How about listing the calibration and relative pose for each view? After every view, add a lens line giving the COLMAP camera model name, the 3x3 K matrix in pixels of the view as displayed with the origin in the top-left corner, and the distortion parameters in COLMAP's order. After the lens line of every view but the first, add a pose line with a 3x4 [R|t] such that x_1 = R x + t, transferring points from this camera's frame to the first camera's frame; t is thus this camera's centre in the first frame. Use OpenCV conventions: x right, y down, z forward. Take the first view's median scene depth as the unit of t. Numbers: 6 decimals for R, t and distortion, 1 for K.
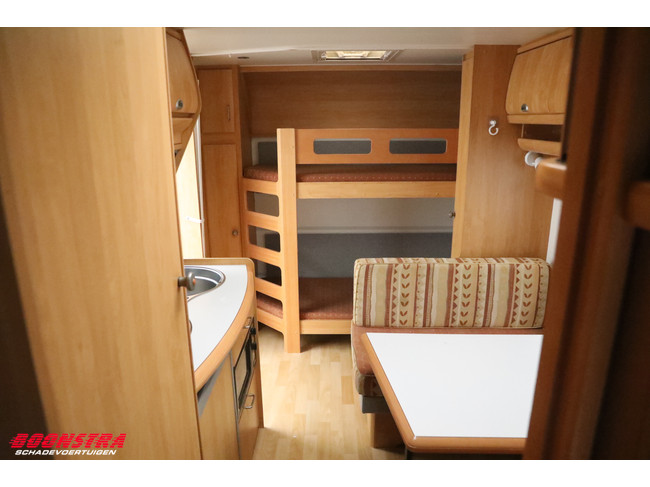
lens RADIAL K [[438.5, 0, 325.5], [0, 438.5, 240.5], [0, 0, 1]] dist [-0.046318, -0.000423]
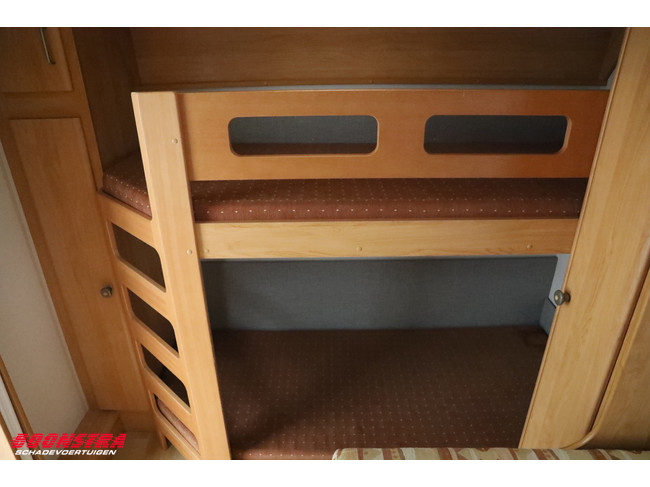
lens RADIAL K [[438.5, 0, 322.6], [0, 438.5, 244.8], [0, 0, 1]] dist [-0.046318, -0.000423]
pose [[0.999893, -0.003212, -0.014280, 0.060840], [0.005733, 0.983614, 0.180199, -0.186933], [0.013467, -0.180261, 0.983527, 0.589401]]
